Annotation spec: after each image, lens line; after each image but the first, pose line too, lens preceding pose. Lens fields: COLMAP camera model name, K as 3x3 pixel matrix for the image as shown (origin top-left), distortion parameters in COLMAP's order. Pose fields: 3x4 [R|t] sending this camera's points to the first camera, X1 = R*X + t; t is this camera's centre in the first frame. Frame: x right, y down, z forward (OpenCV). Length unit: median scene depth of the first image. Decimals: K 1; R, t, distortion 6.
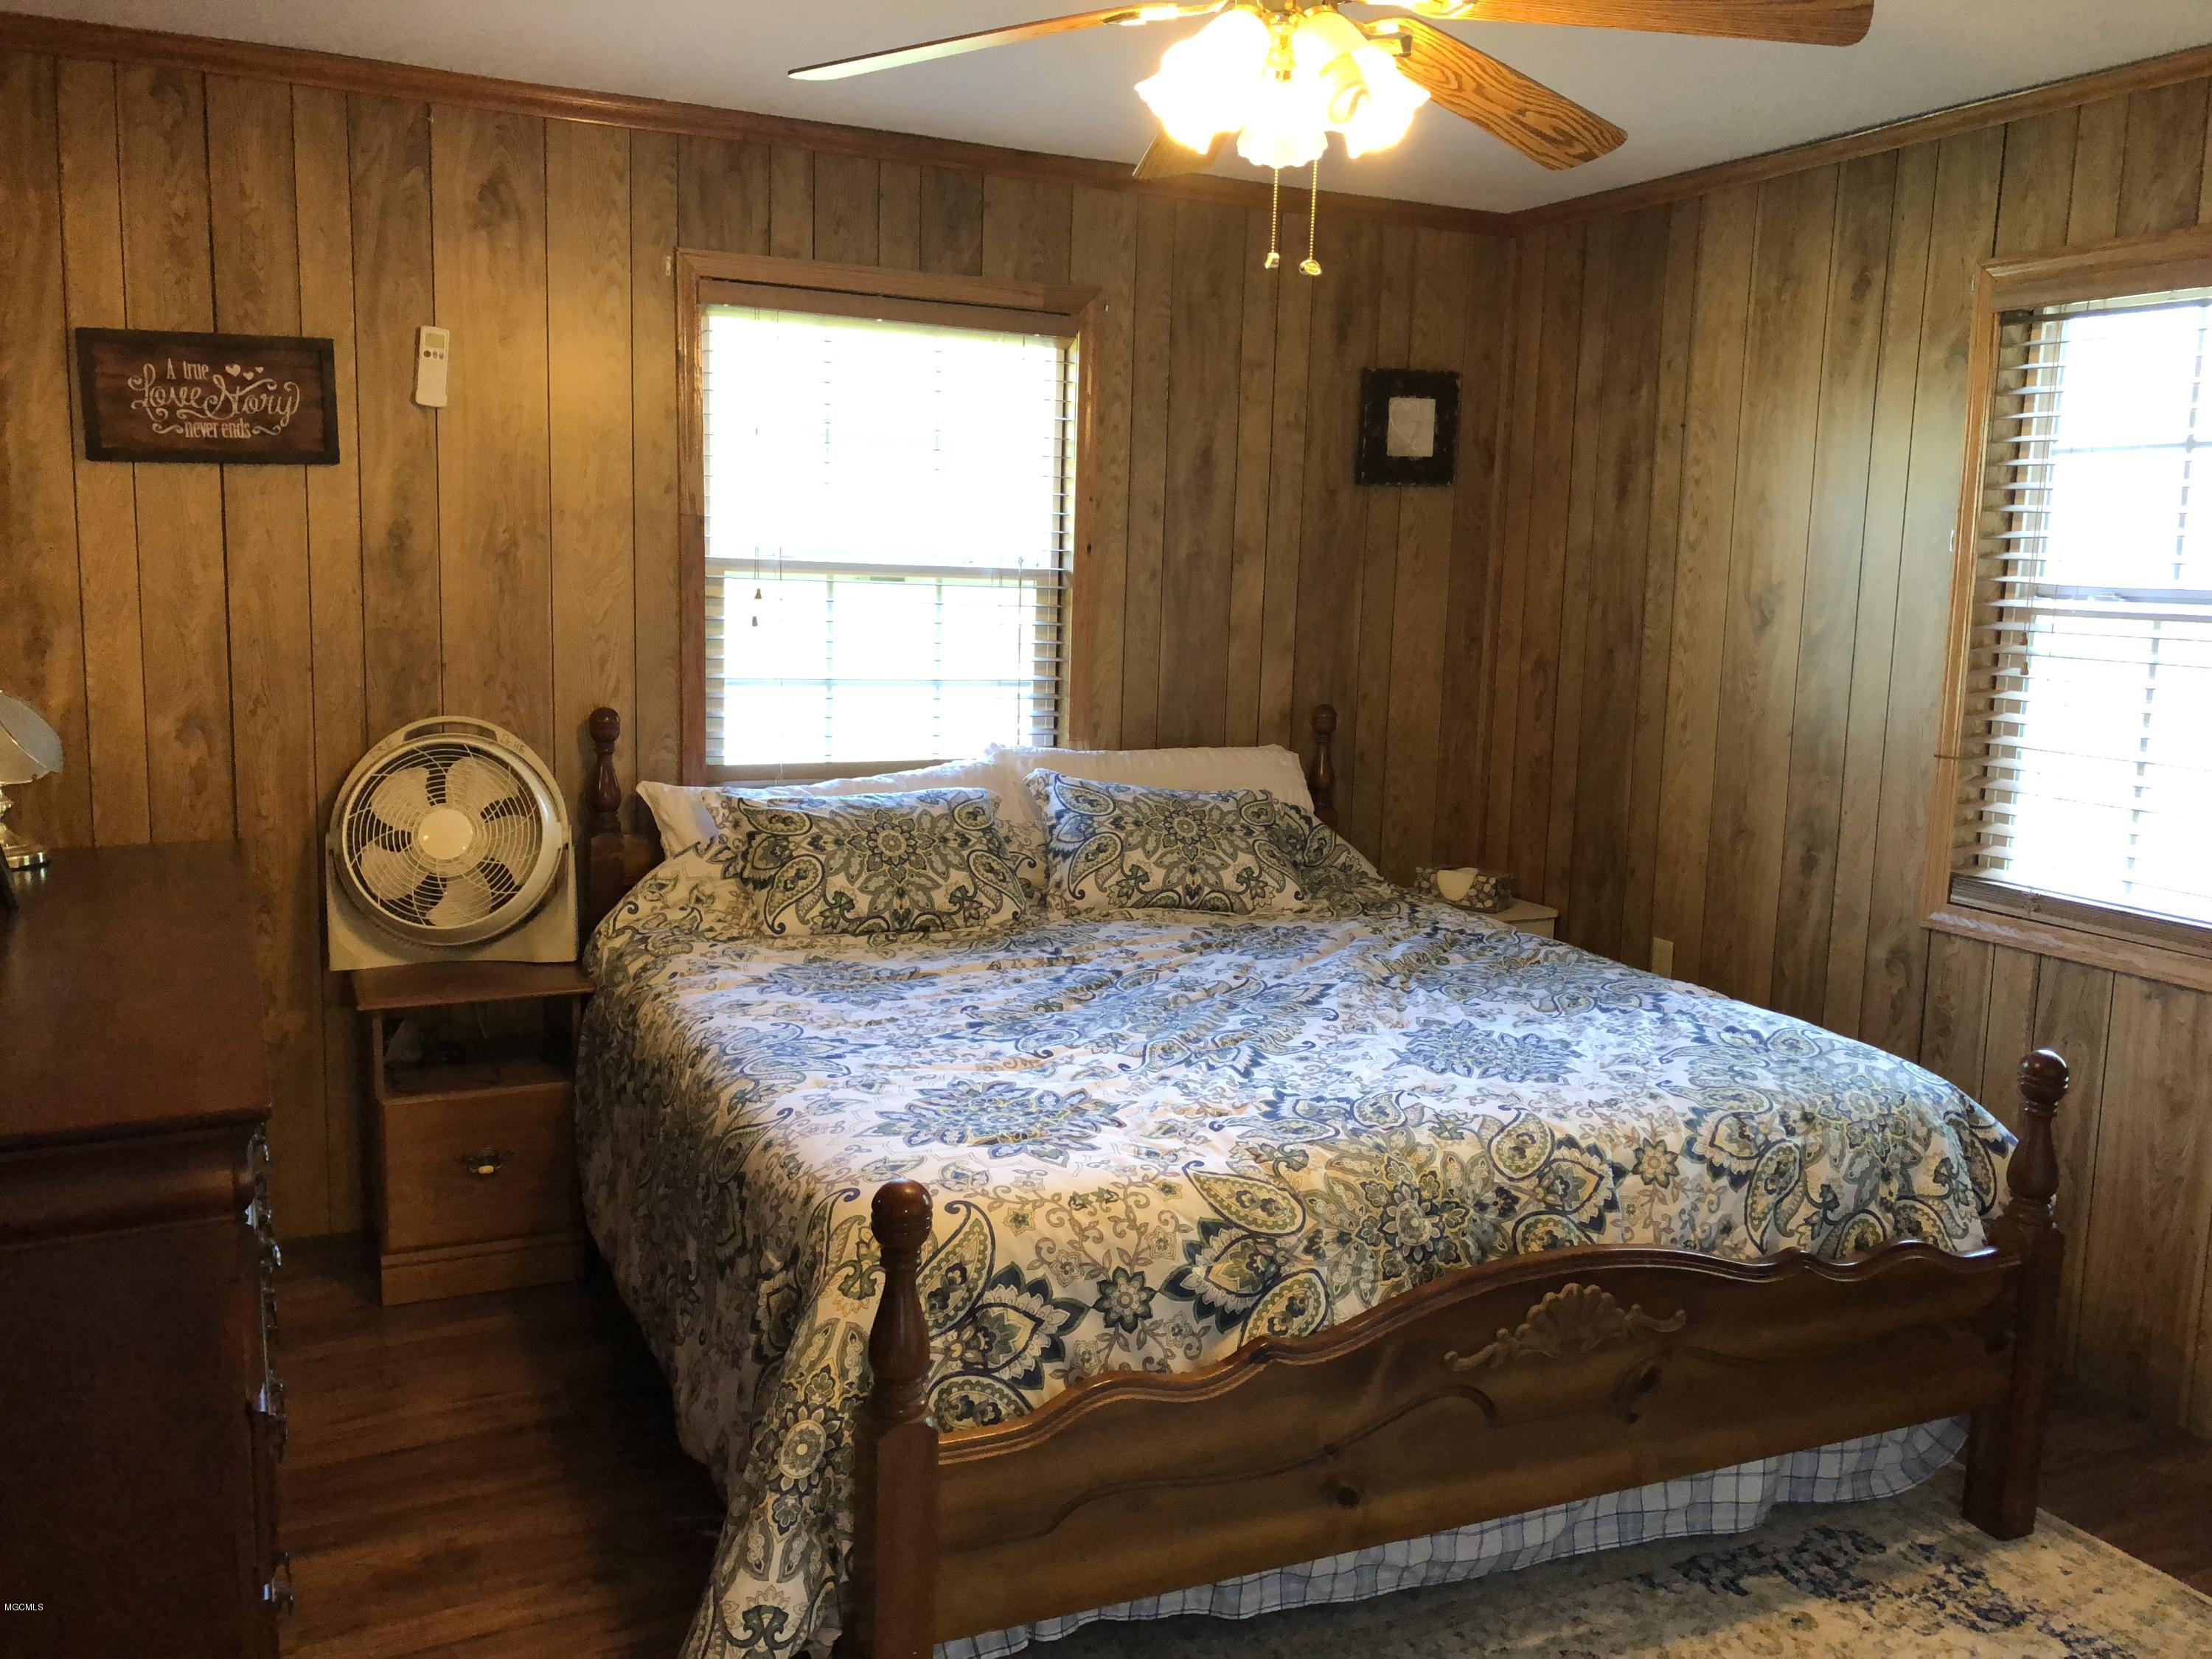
lens RADIAL K [[1831.9, 0, 1114.4], [0, 1831.9, 828.7], [0, 0, 1]] dist [0.068894, -0.042959]
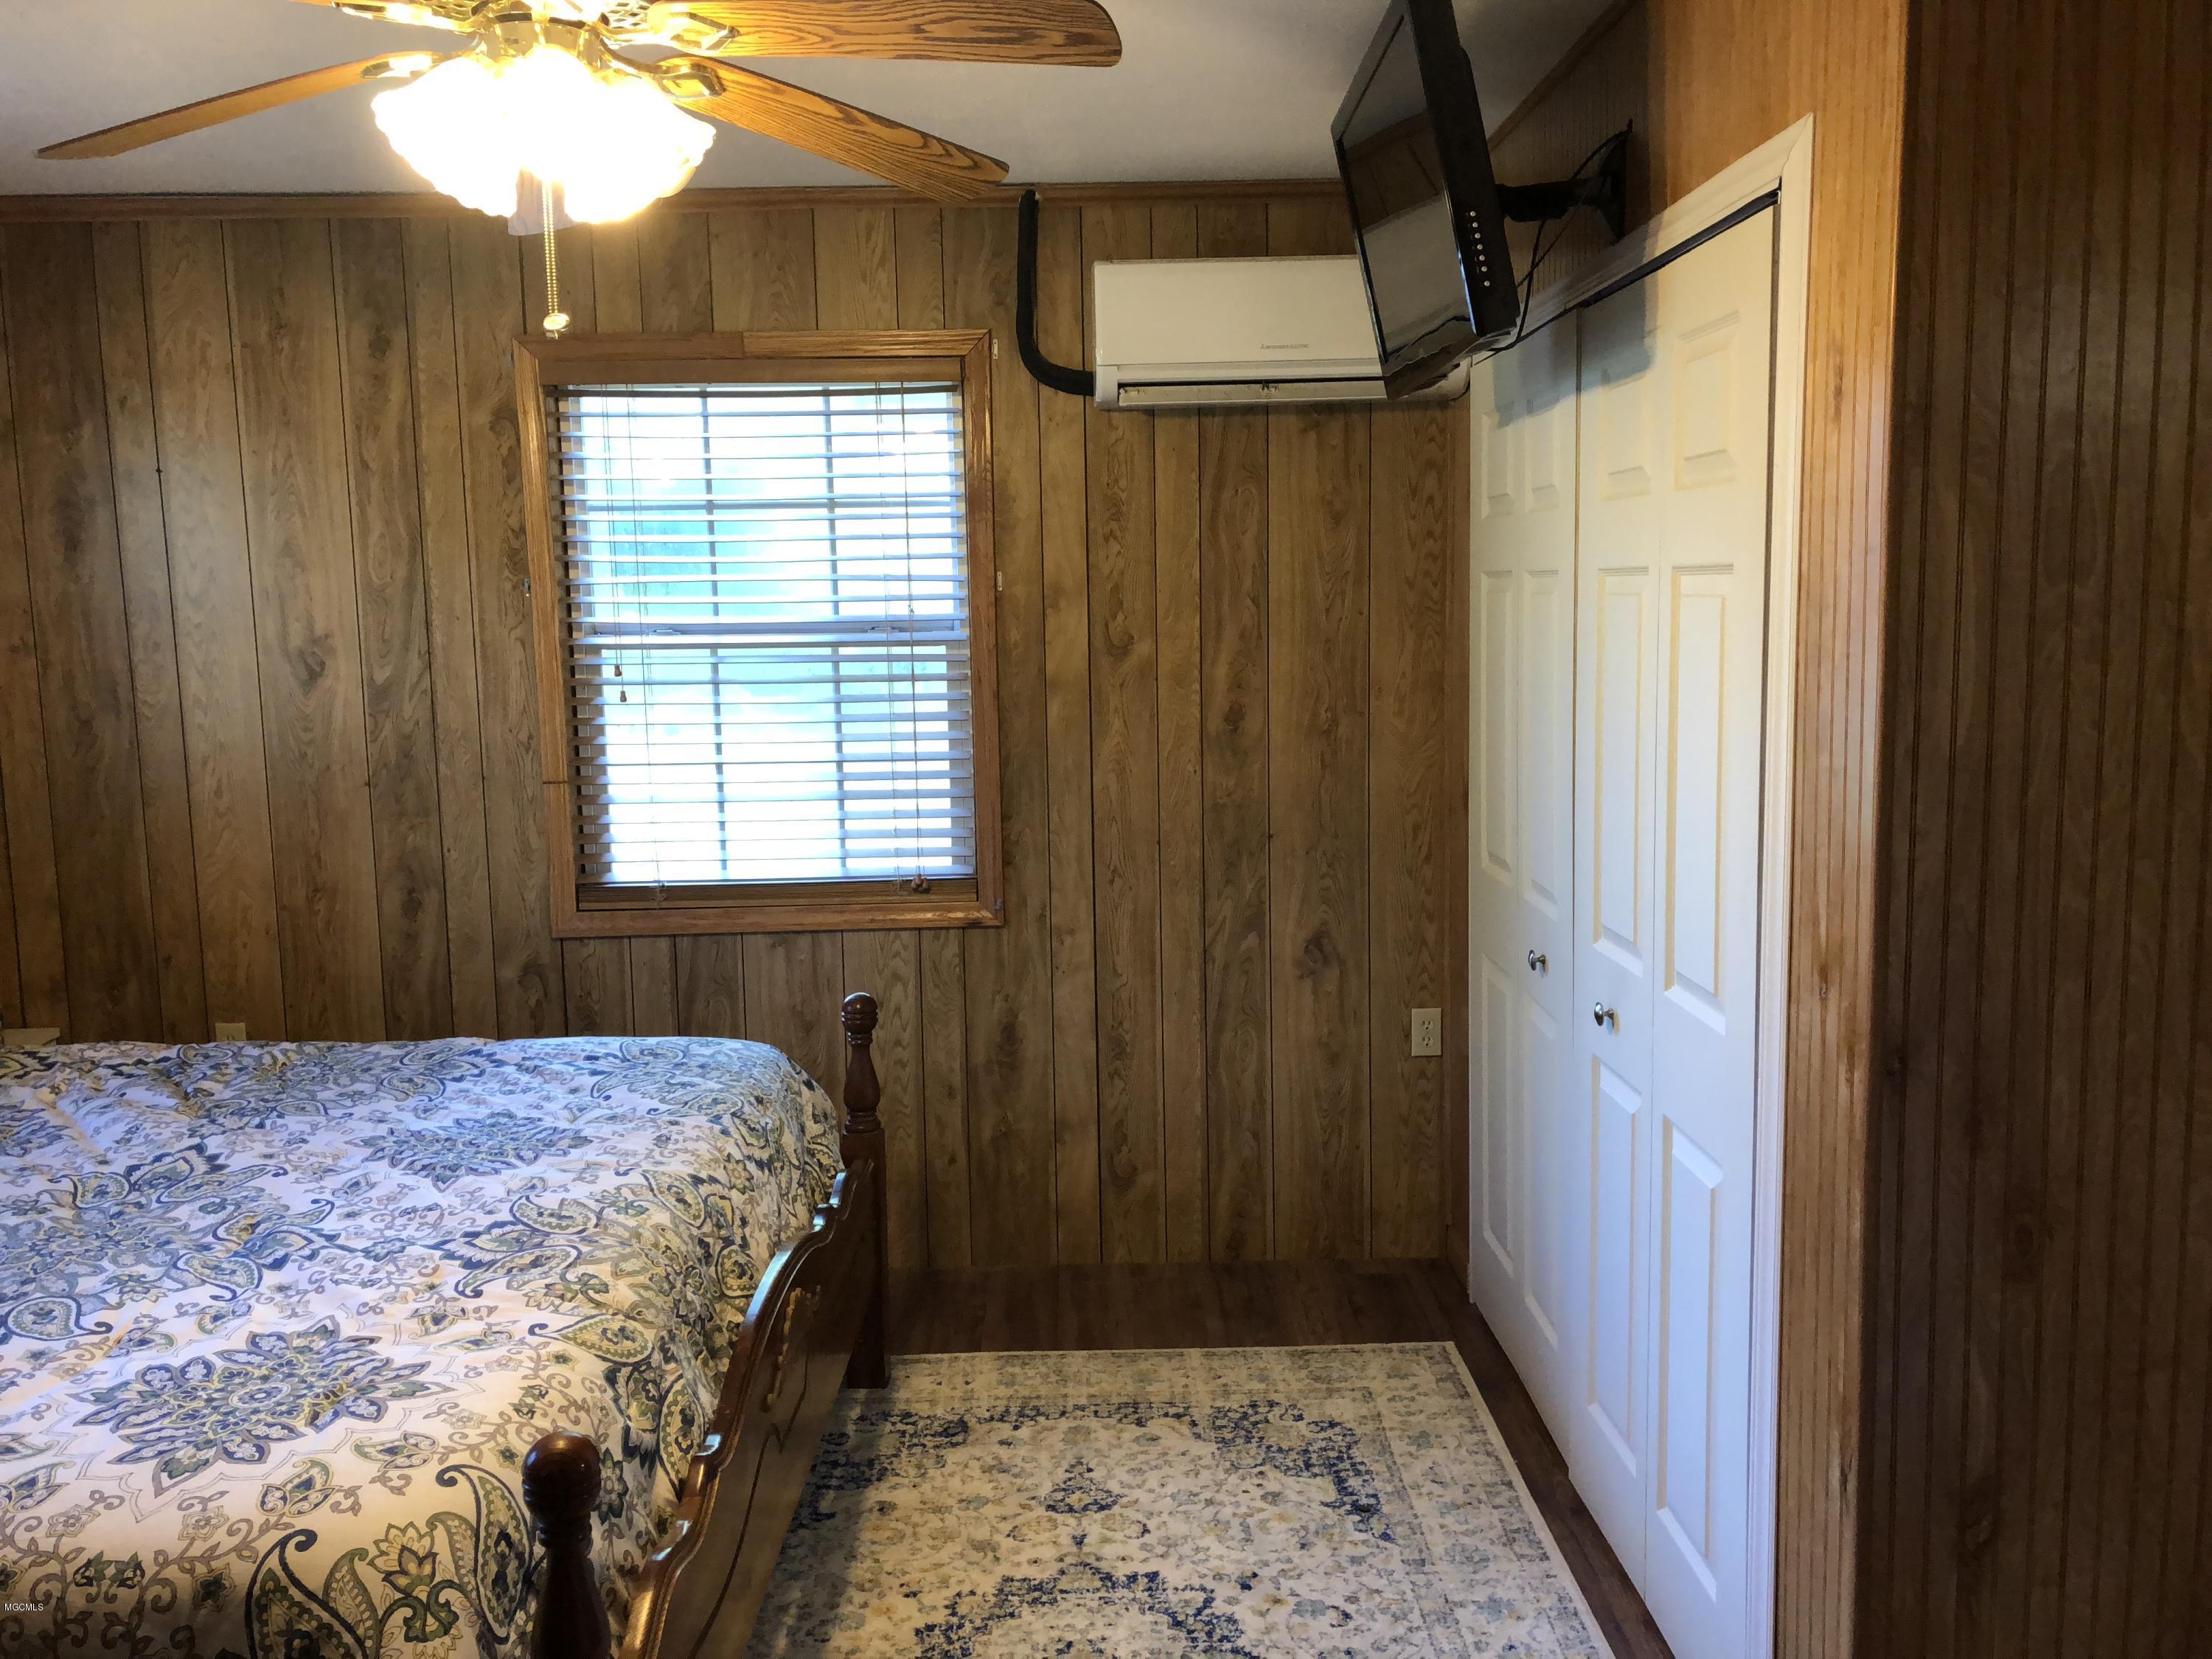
lens RADIAL K [[1831.9, 0, 1111.8], [0, 1831.9, 819.4], [0, 0, 1]] dist [0.068894, -0.042959]
pose [[0.421563, -0.154888, 0.893473, -0.539657], [0.167768, 0.981616, 0.091011, -0.083255], [-0.891145, 0.111529, 0.439798, 0.302346]]
